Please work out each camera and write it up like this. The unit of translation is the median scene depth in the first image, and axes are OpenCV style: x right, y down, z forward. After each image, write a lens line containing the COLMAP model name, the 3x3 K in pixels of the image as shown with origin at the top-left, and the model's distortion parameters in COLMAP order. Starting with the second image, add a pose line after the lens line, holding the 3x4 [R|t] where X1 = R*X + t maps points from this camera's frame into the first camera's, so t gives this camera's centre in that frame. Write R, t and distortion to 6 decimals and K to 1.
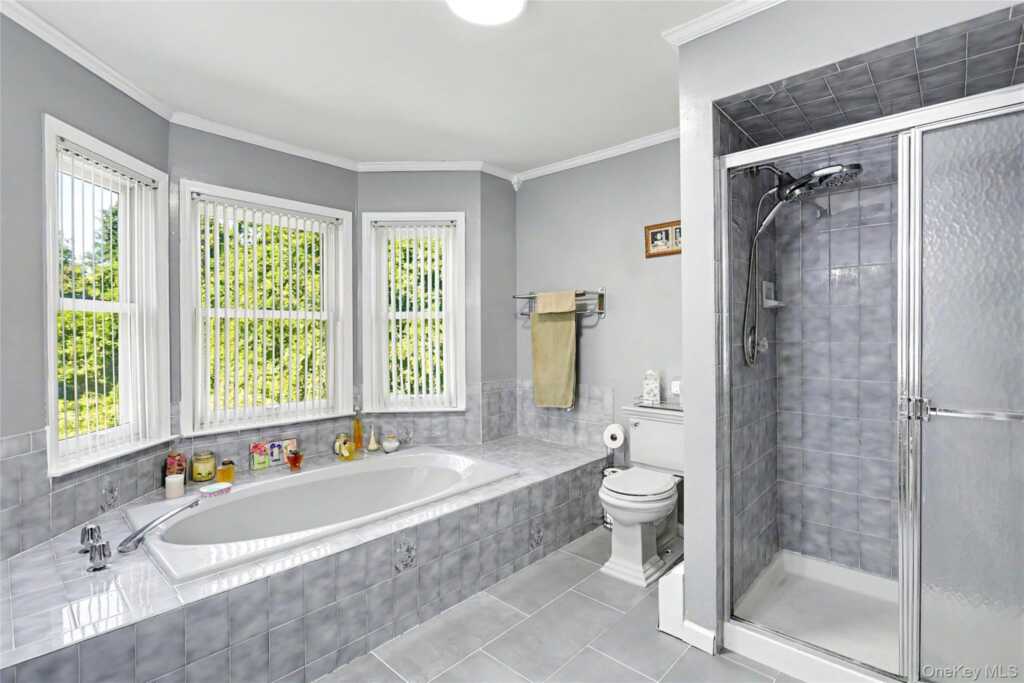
lens RADIAL K [[488.1, 0, 513.5], [0, 488.1, 336.0], [0, 0, 1]] dist [-0.004792, 0.001136]
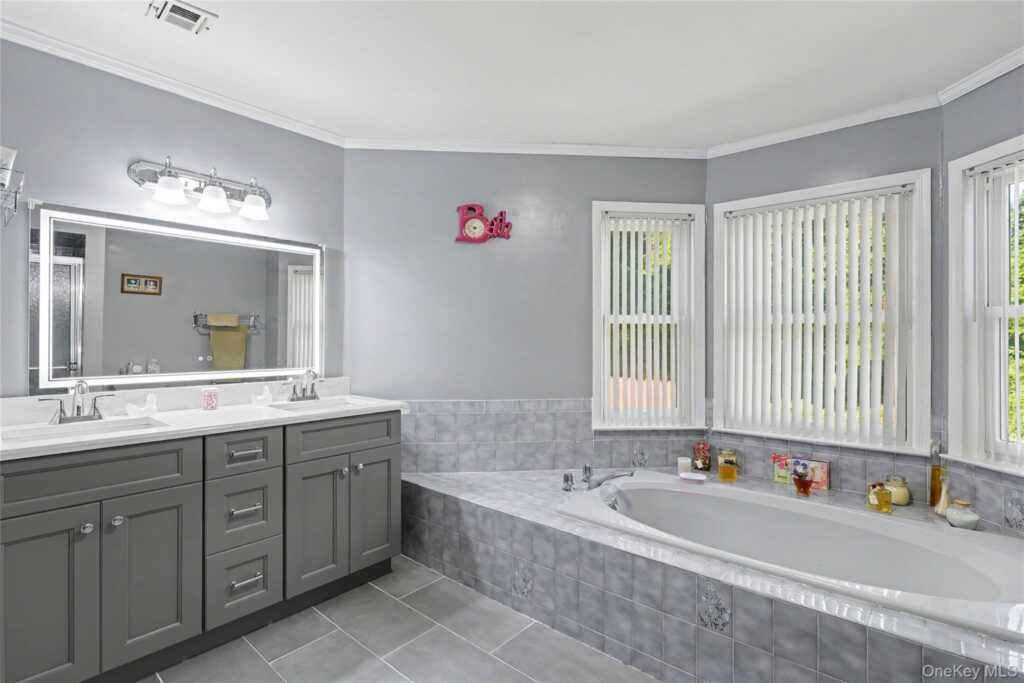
lens RADIAL K [[488.1, 0, 513.3], [0, 488.1, 340.1], [0, 0, 1]] dist [-0.004792, 0.001136]
pose [[0.038432, 0.004528, -0.999251, 0.519651], [-0.010286, 0.999939, 0.004135, -0.003994], [0.999208, 0.010119, 0.038476, 0.565060]]
